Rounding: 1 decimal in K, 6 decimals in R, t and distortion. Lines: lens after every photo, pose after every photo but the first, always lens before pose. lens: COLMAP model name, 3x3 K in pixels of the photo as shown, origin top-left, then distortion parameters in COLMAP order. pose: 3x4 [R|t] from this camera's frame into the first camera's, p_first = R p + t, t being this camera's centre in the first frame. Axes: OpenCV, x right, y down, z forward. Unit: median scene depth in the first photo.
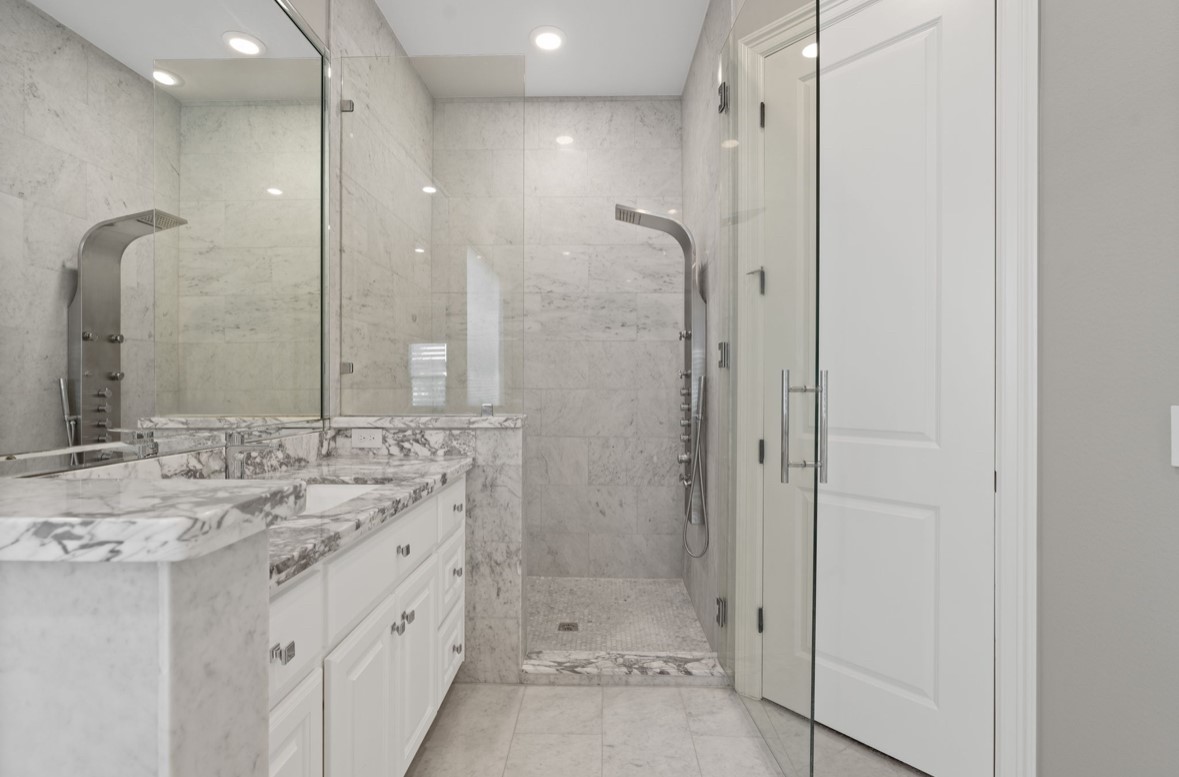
lens RADIAL K [[530.1, 0, 591.0], [0, 530.1, 387.2], [0, 0, 1]] dist [-0.009219, 0.000408]
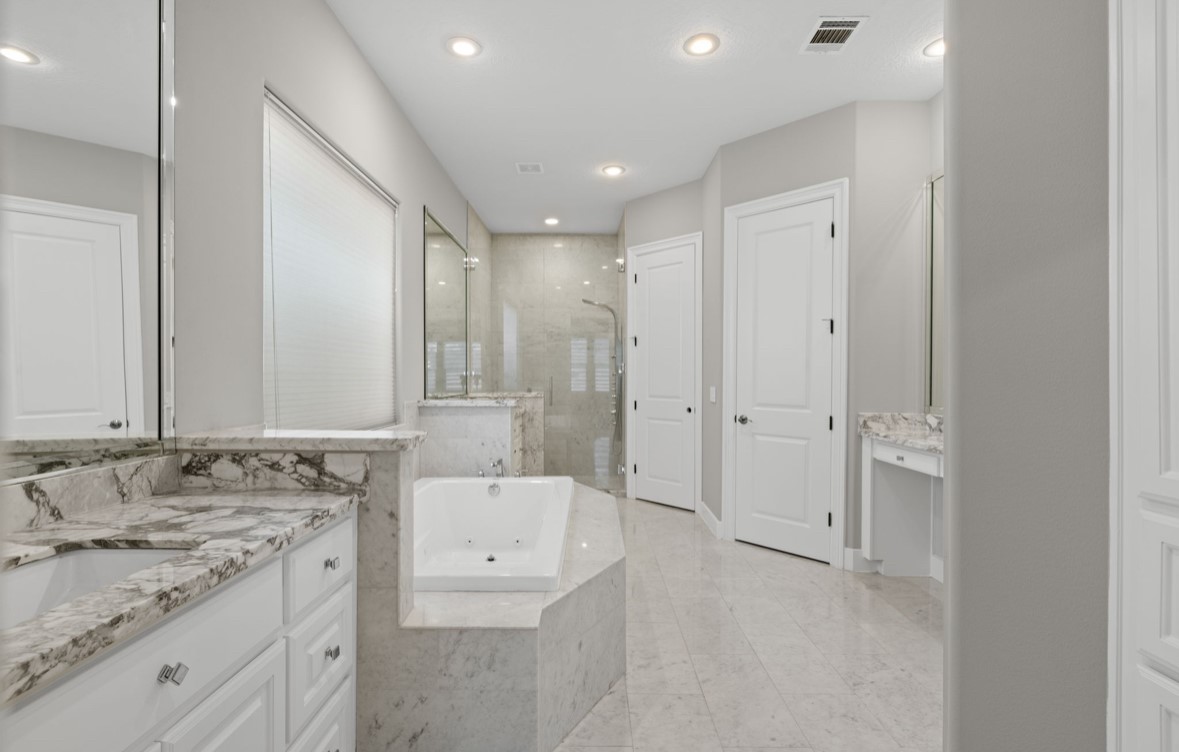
lens RADIAL K [[535.6, 0, 590.8], [0, 535.6, 378.0], [0, 0, 1]] dist [0.002072, 0.000225]
pose [[0.999710, -0.000149, 0.024065, 0.034397], [-0.000046, 0.999967, 0.008087, -0.035596], [-0.024065, -0.008085, 0.999678, -1.577394]]
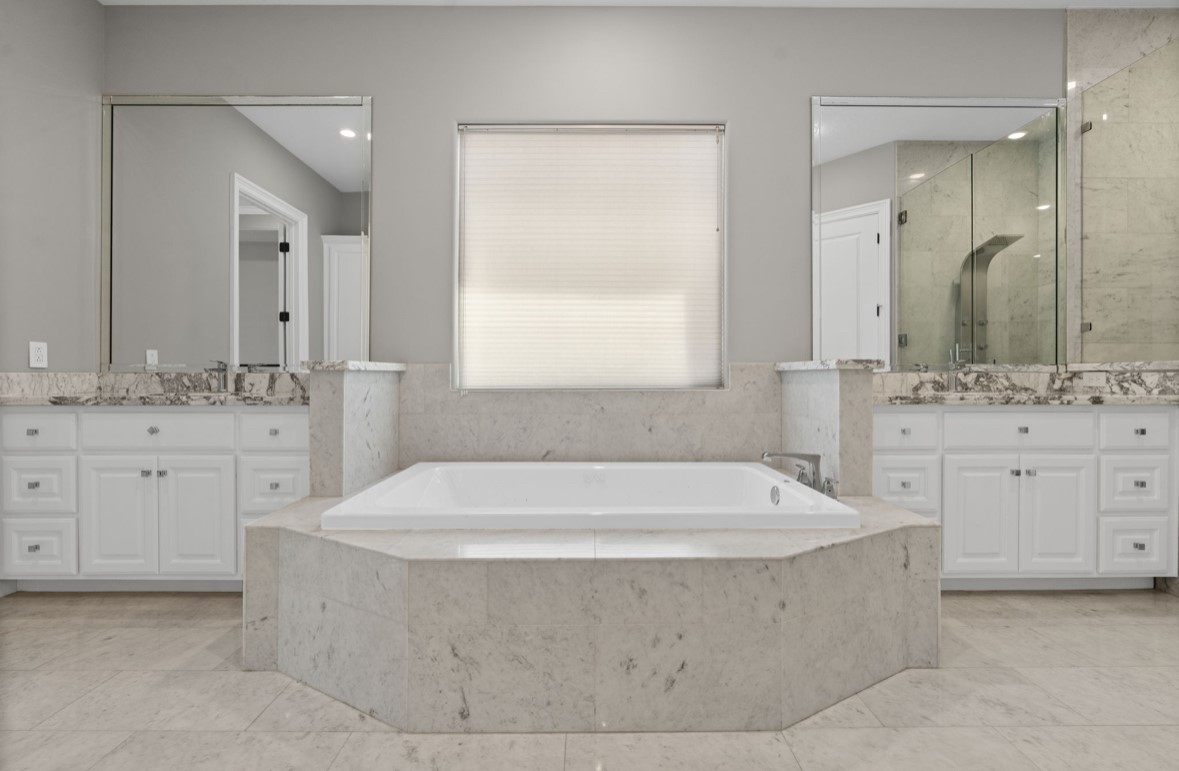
lens RADIAL K [[530.1, 0, 589.1], [0, 530.1, 380.5], [0, 0, 1]] dist [-0.009219, 0.000408]
pose [[0.030019, 0.005820, -0.999532, 0.836281], [0.002147, 0.999980, 0.005887, 0.089487], [0.999547, -0.002323, 0.030006, -0.285563]]
